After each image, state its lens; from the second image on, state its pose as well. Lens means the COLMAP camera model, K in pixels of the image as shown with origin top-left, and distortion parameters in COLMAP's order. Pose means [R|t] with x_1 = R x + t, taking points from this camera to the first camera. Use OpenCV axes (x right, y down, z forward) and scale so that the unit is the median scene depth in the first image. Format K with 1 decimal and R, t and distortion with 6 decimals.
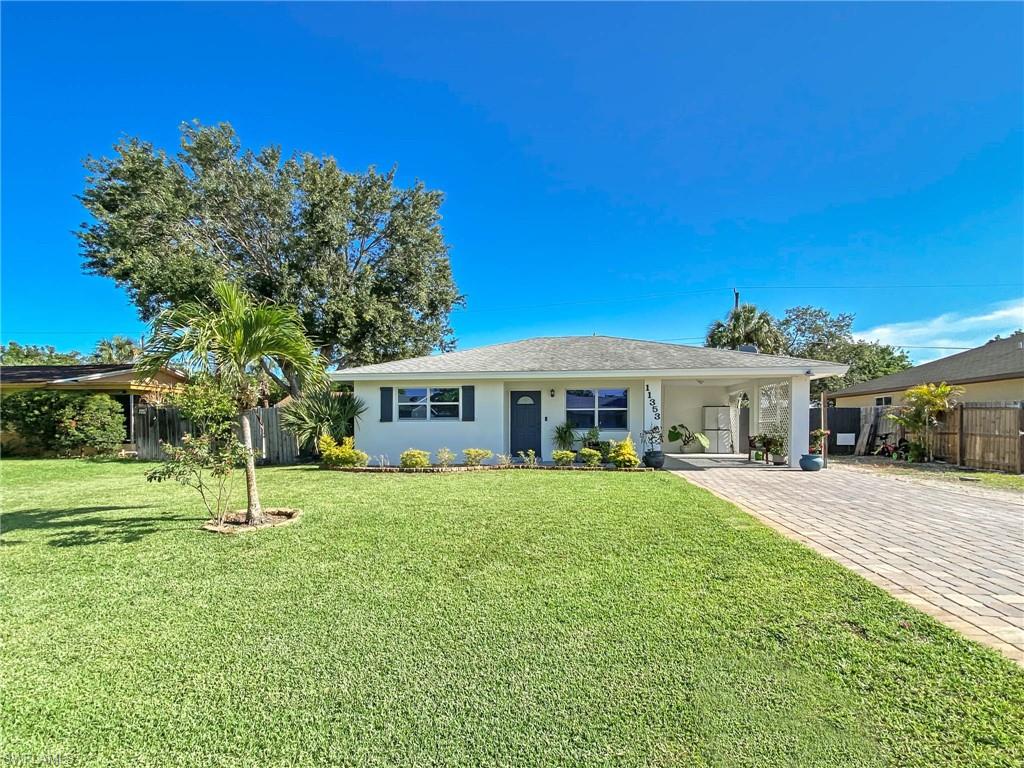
lens RADIAL K [[481.9, 0, 507.9], [0, 481.9, 389.4], [0, 0, 1]] dist [-0.004361, -0.001474]
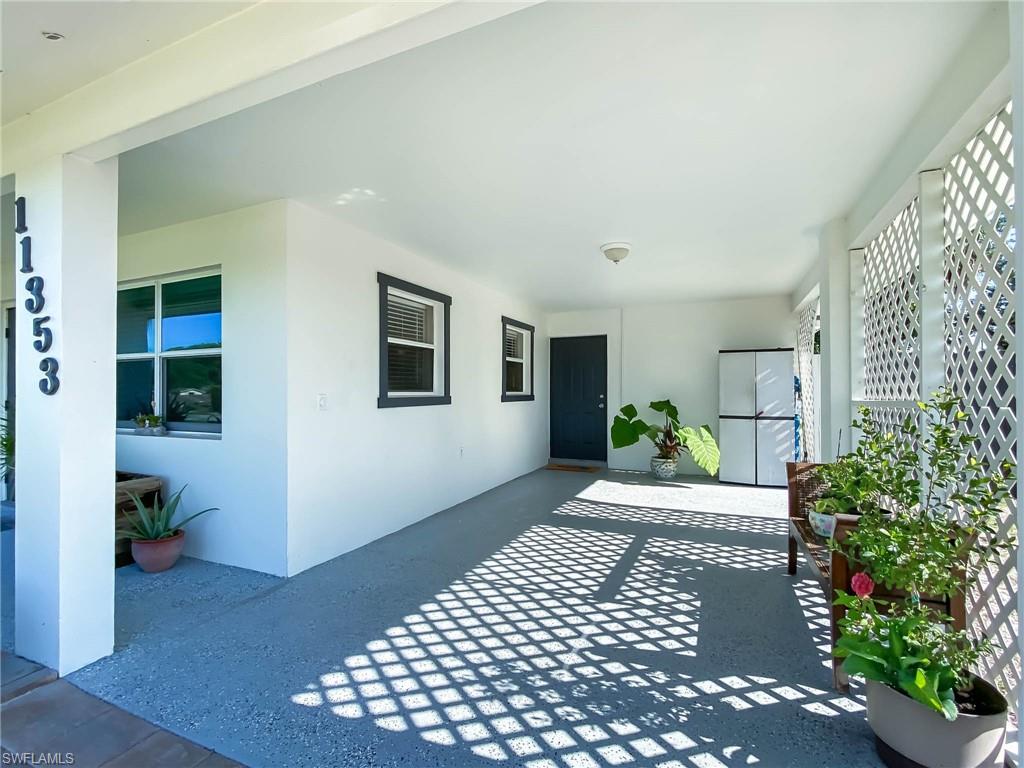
lens RADIAL K [[480.0, 0, 509.0], [0, 480.0, 381.0], [0, 0, 1]] dist [-0.004420, -0.000749]
pose [[0.958887, -0.008713, -0.283654, 0.473740], [0.022485, 0.998719, 0.045332, 0.049555], [0.282895, -0.049846, 0.957855, 0.808384]]
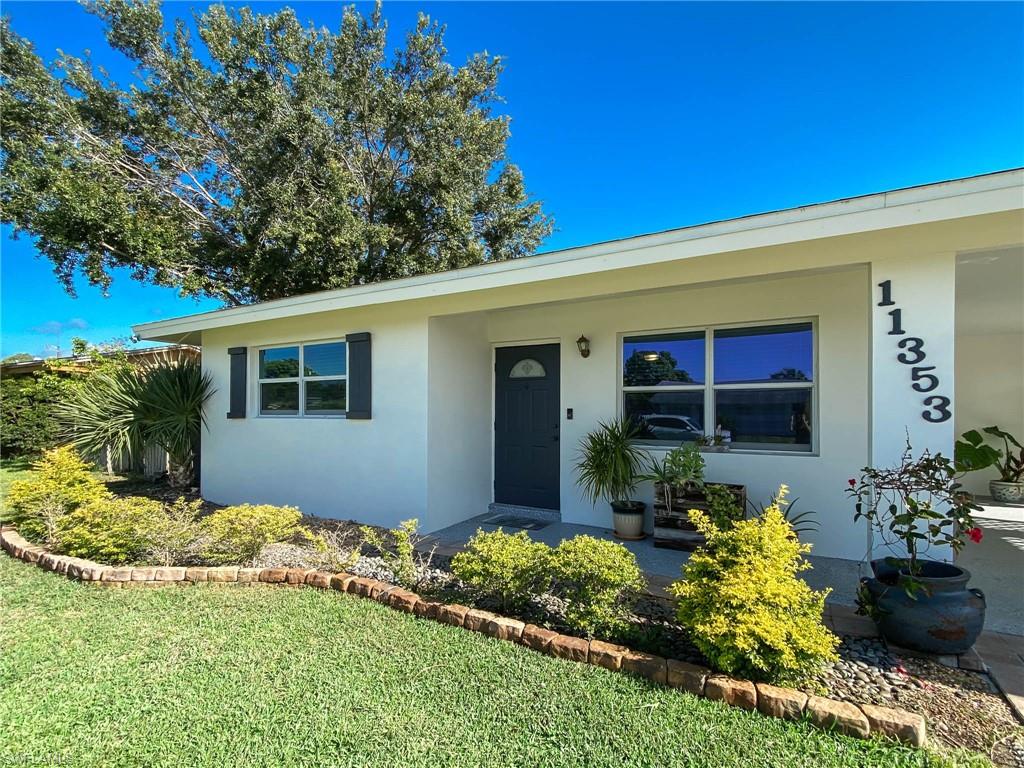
lens RADIAL K [[481.9, 0, 507.9], [0, 481.9, 389.4], [0, 0, 1]] dist [-0.004361, -0.001474]
pose [[0.922896, -0.012755, -0.384838, 0.187855], [0.020866, 0.999639, 0.016908, 0.034710], [0.384483, -0.023635, 0.922829, 0.637571]]
